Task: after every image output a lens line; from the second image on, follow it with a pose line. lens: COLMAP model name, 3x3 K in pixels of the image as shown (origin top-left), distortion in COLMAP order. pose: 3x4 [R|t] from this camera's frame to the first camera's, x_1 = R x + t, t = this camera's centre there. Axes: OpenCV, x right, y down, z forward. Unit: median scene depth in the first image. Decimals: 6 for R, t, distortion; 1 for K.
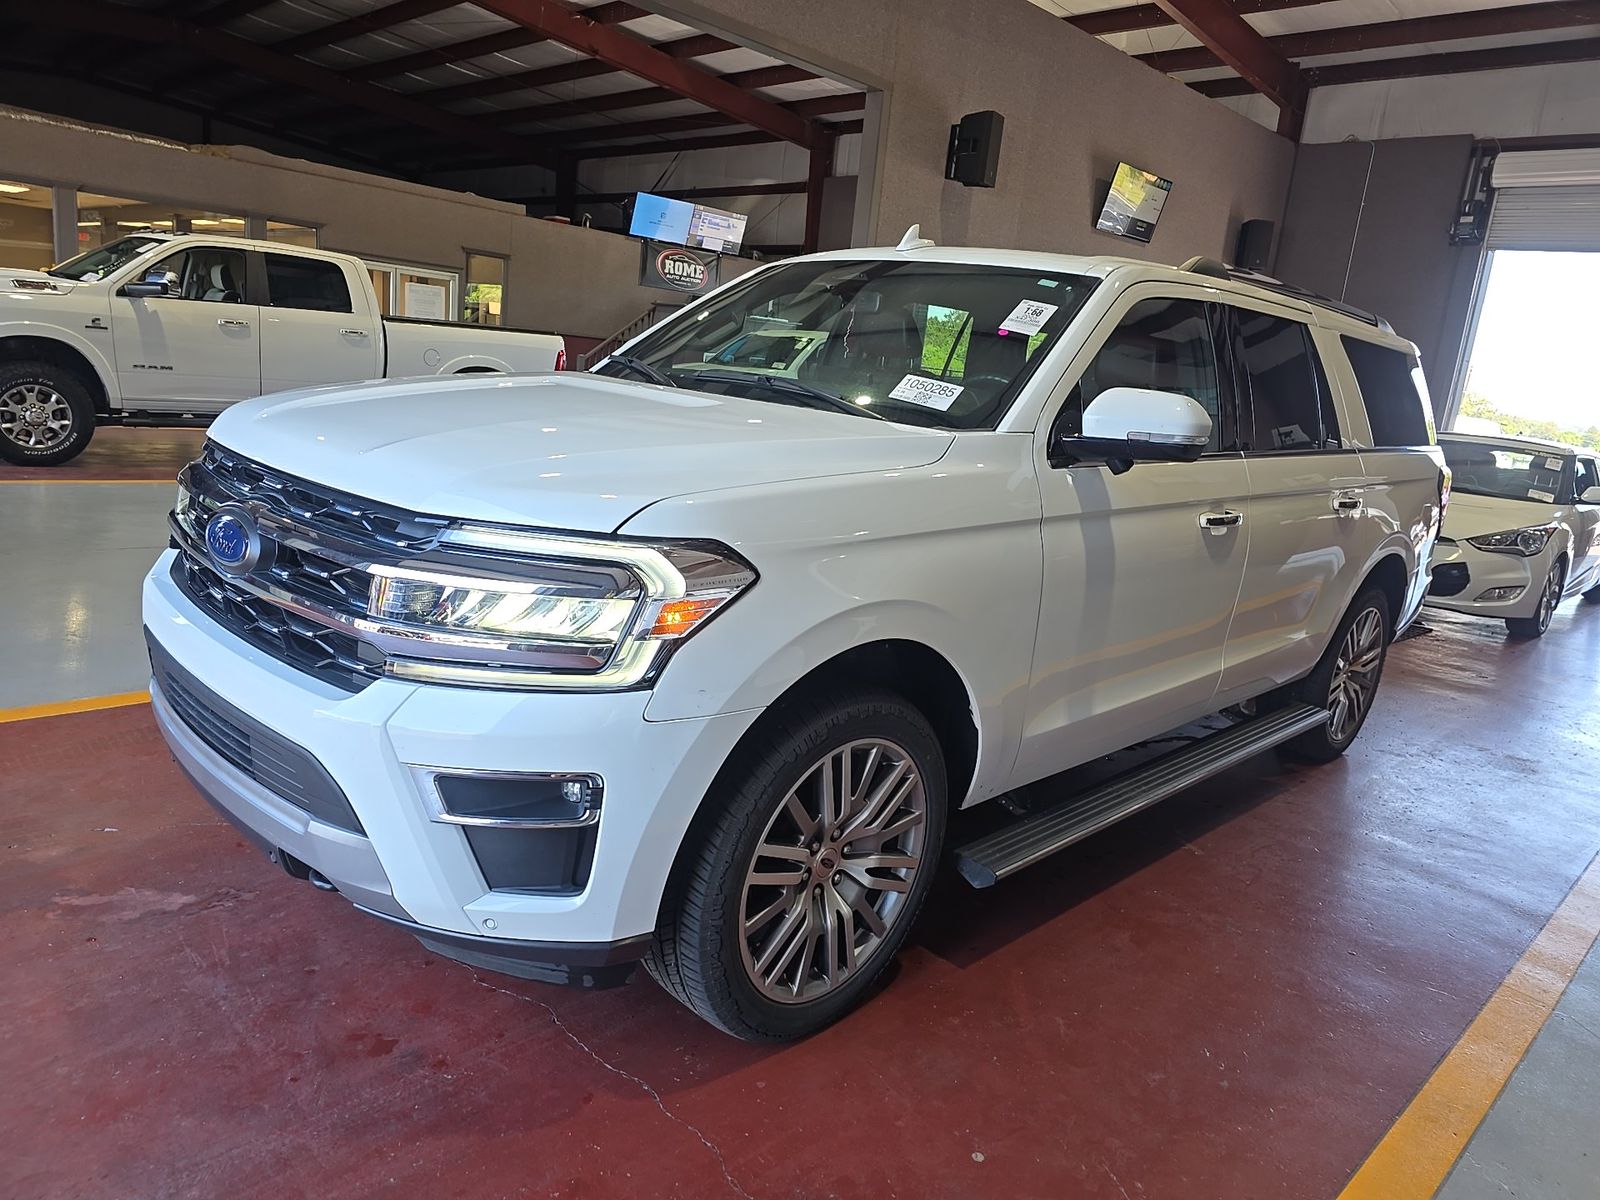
lens RADIAL K [[1060.1, 0, 800.0], [0, 1060.1, 600.0], [0, 0, 1]] dist [0.048422, -0.052376]
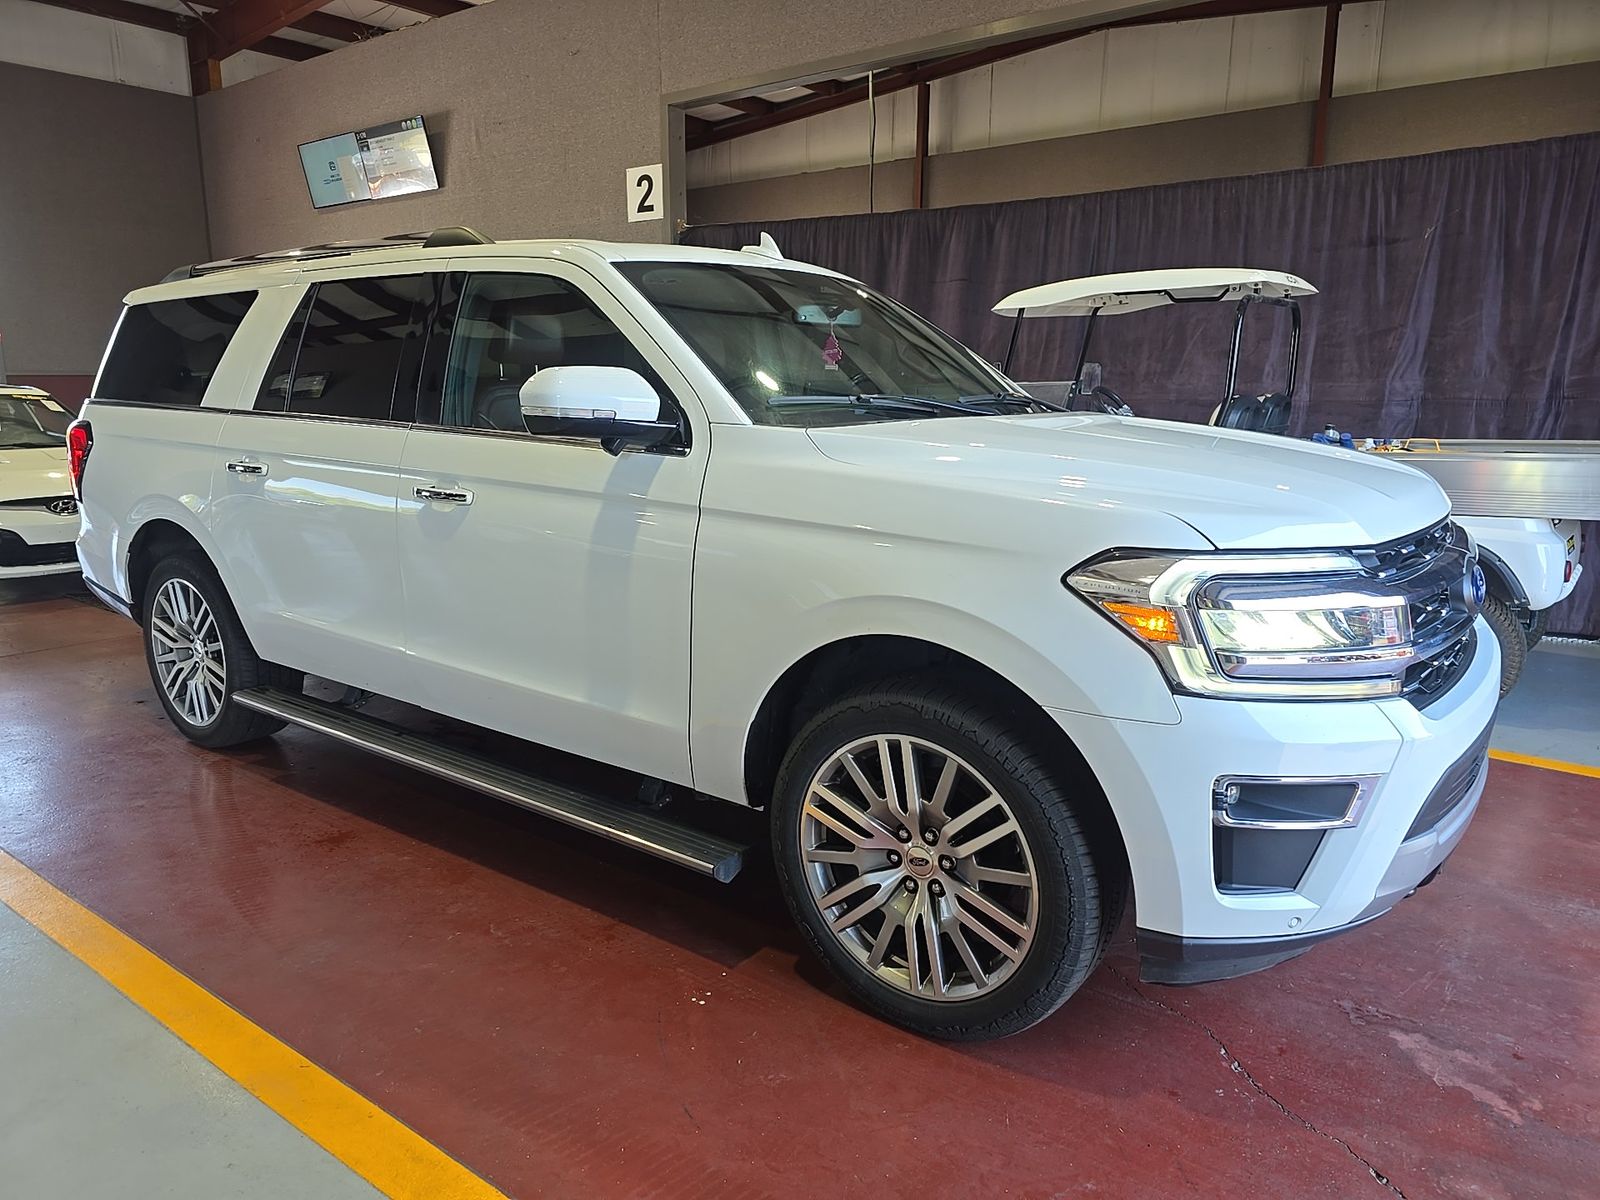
lens RADIAL K [[1060.1, 0, 800.0], [0, 1060.1, 600.0], [0, 0, 1]] dist [0.048422, -0.052376]
pose [[-0.128997, -0.291911, 0.947707, -0.326226], [0.200724, 0.928222, 0.313231, -0.115950], [-0.971118, 0.230633, -0.061145, 0.379399]]
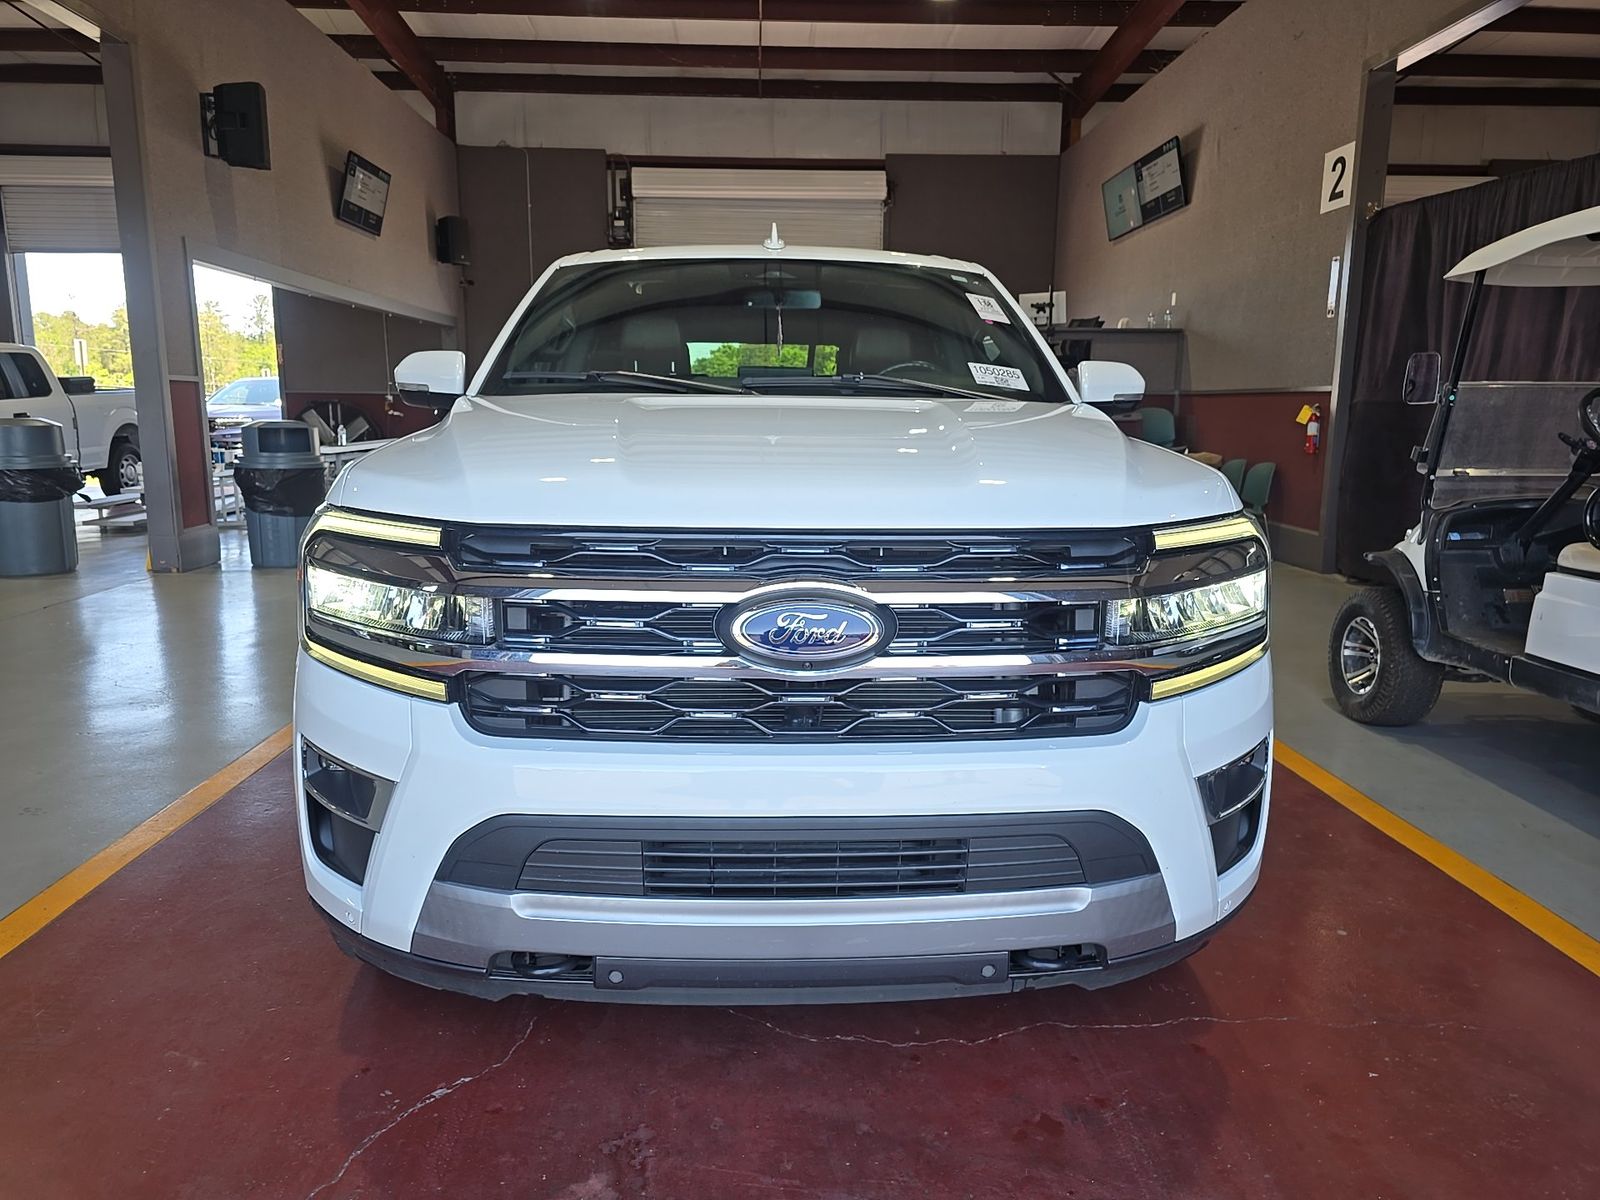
lens RADIAL K [[1060.1, 0, 800.0], [0, 1060.1, 600.0], [0, 0, 1]] dist [0.048422, -0.052376]
pose [[0.674456, -0.219897, 0.704808, -0.230787], [0.215832, 0.971639, 0.096610, -0.032291], [-0.706064, 0.086962, 0.702789, 0.101060]]
